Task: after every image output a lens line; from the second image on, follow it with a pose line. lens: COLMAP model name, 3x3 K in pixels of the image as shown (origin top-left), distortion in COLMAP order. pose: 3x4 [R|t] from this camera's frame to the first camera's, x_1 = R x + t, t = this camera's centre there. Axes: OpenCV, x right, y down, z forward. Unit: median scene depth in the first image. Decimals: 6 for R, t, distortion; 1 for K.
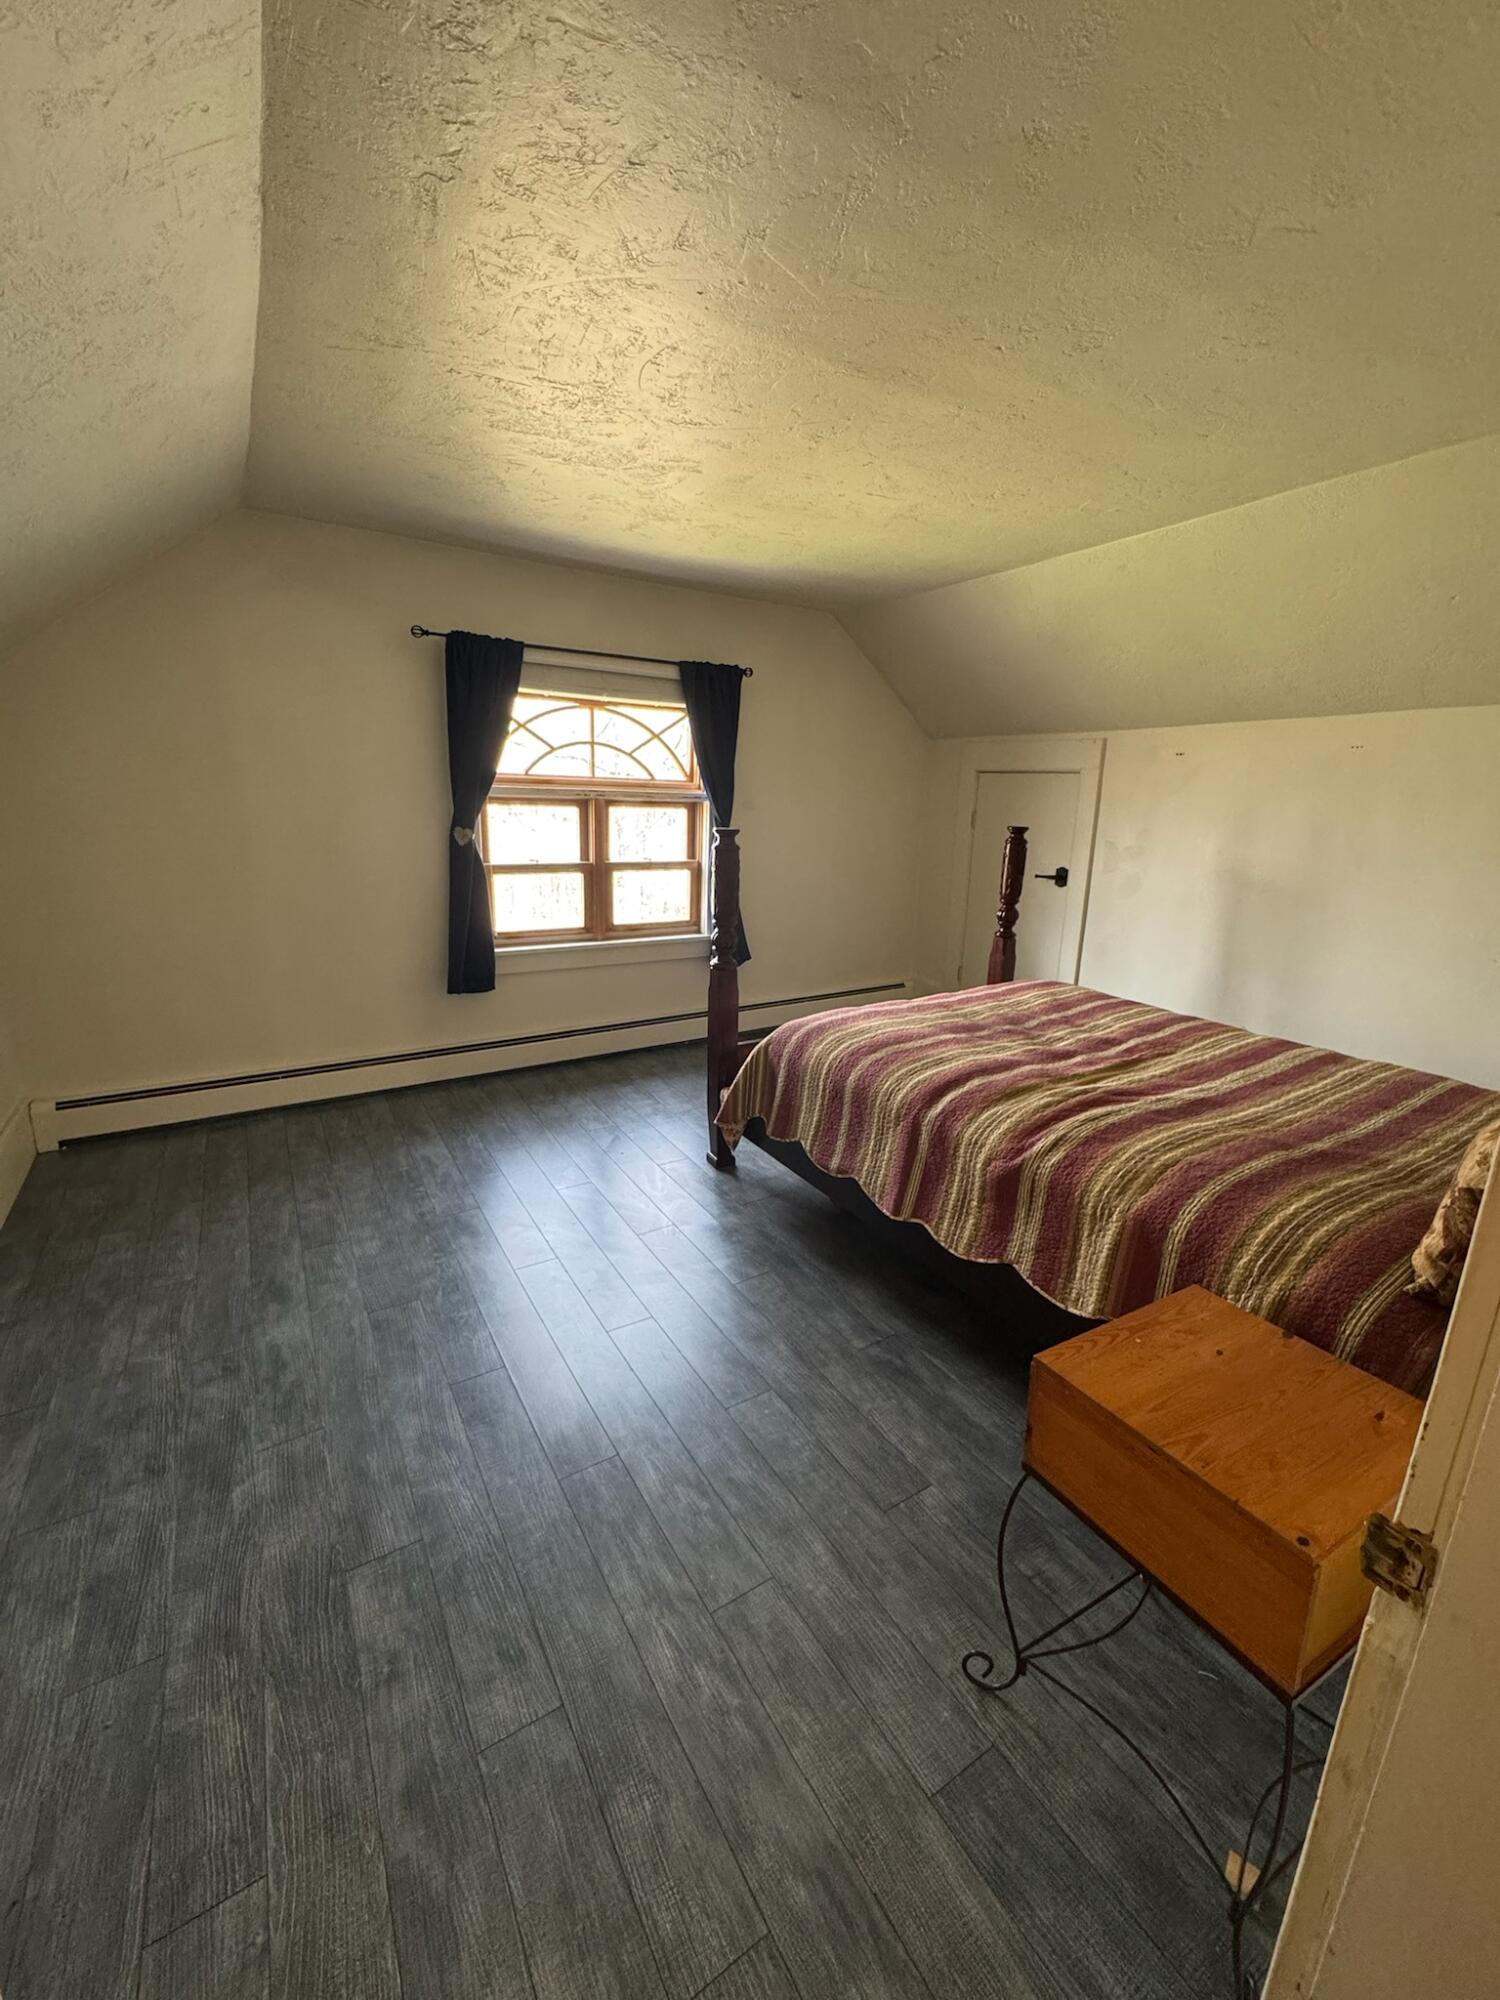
lens RADIAL K [[793.4, 0, 743.8], [0, 793.4, 992.9], [0, 0, 1]] dist [-0.002388, -0.000221]
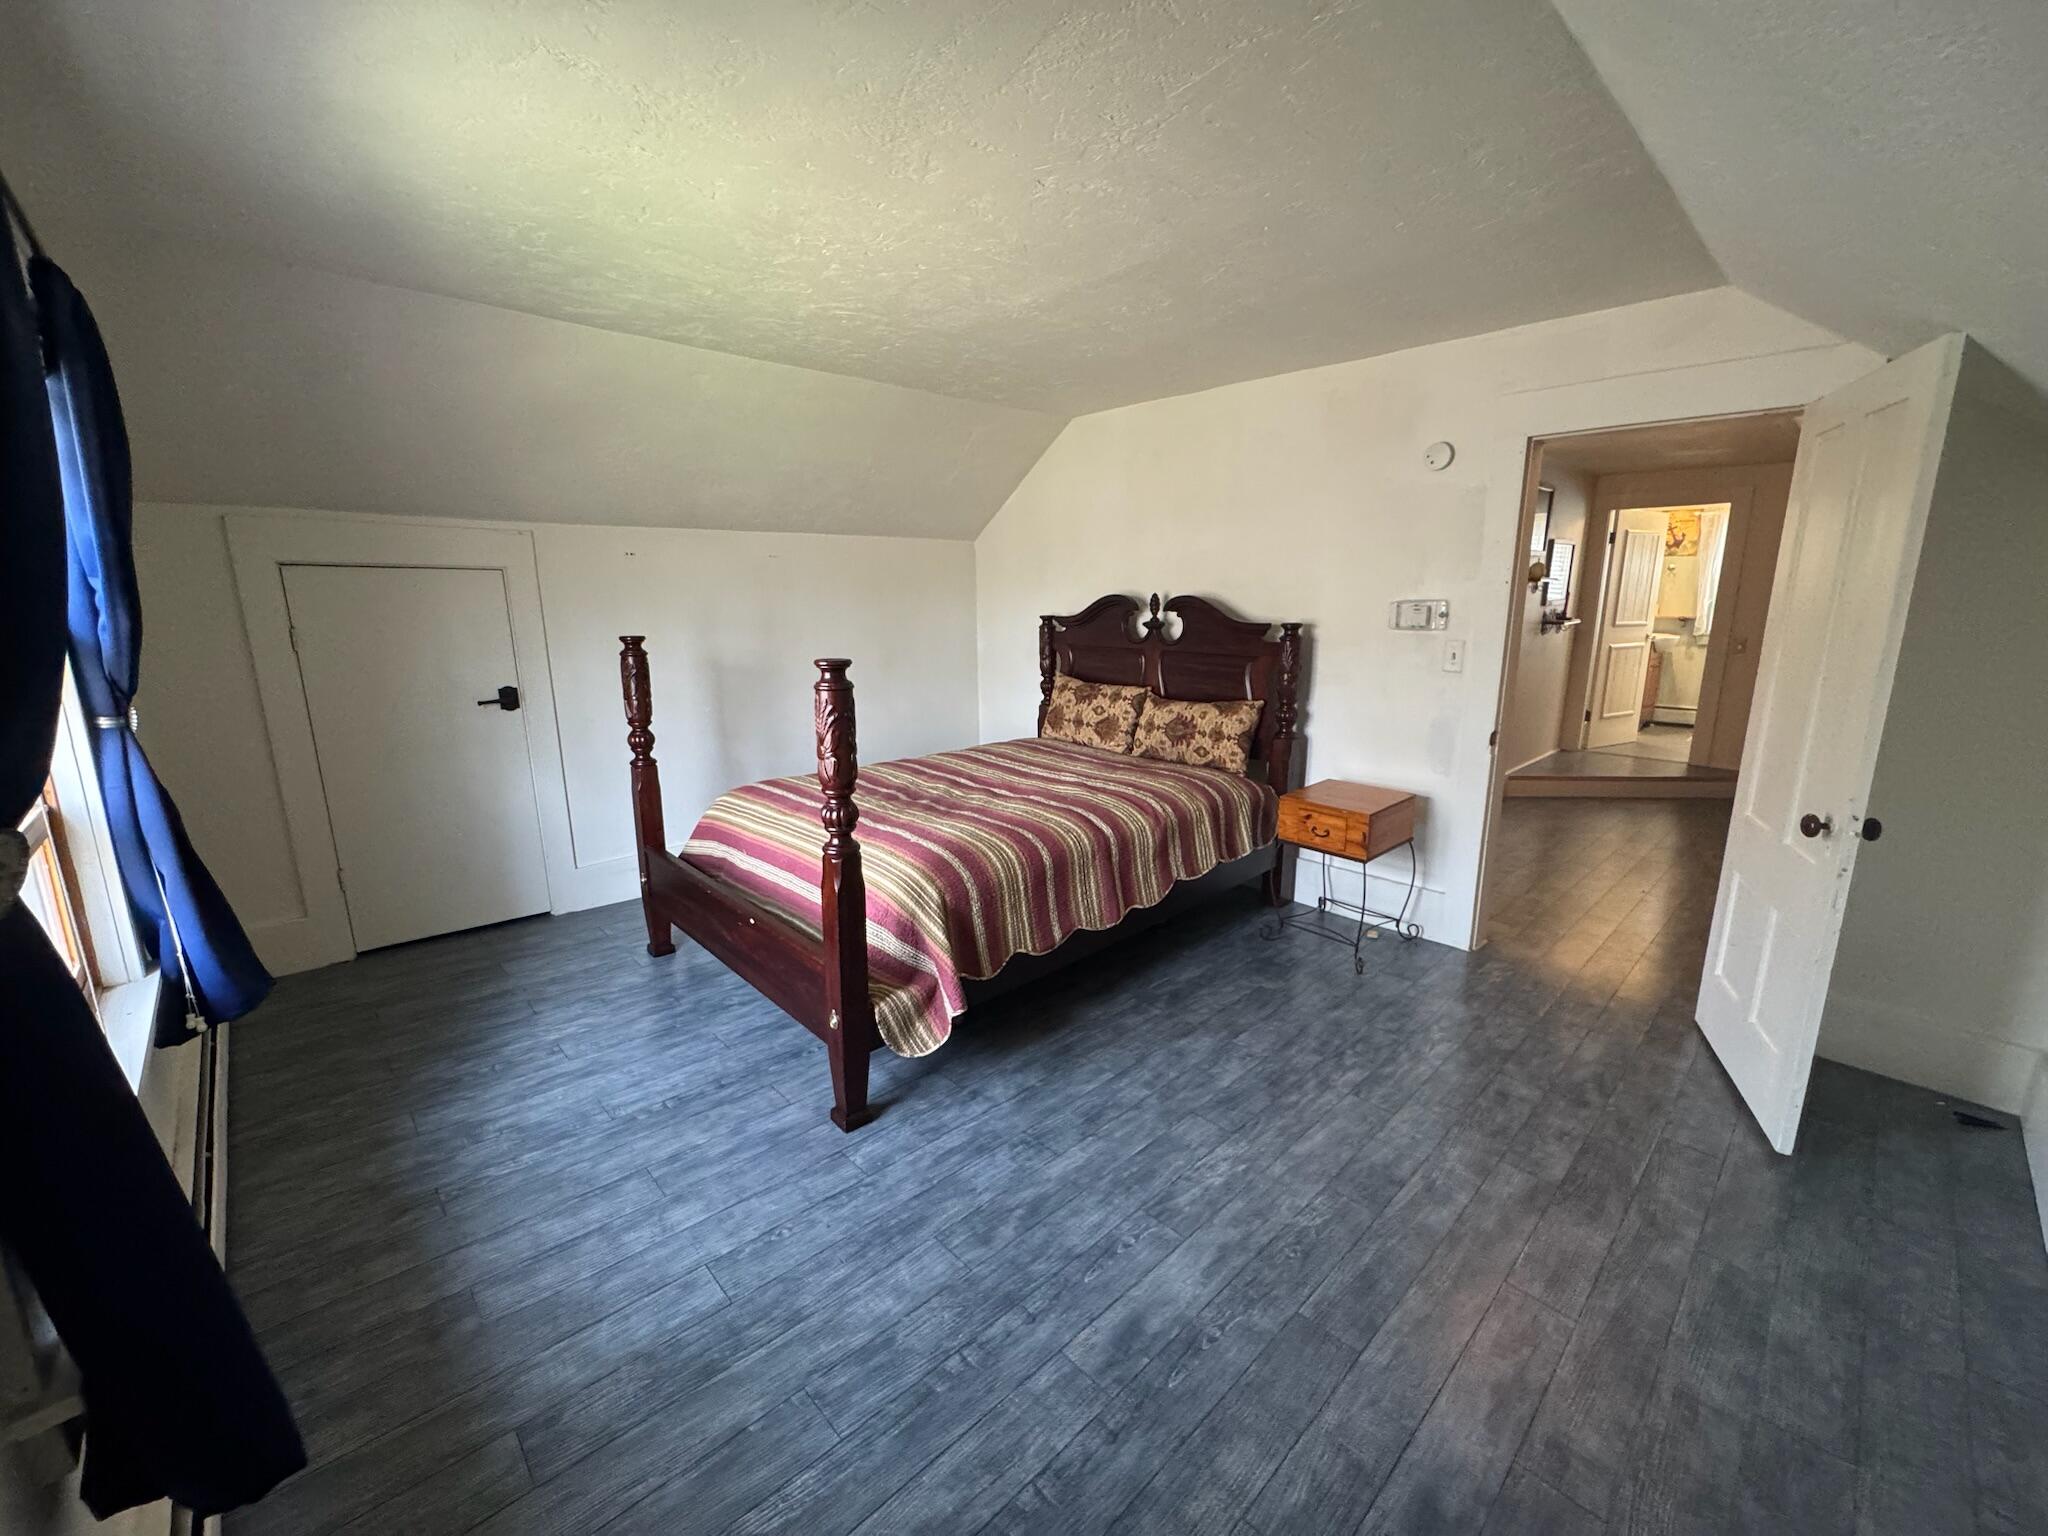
lens RADIAL K [[812.5, 0, 1020.8], [0, 812.5, 769.9], [0, 0, 1]] dist [-0.002388, -0.000221]
pose [[-0.198885, -0.230344, 0.952568, -0.980973], [0.239060, 0.931221, 0.275095, -0.353327], [-0.950418, 0.282433, -0.130140, 1.231285]]
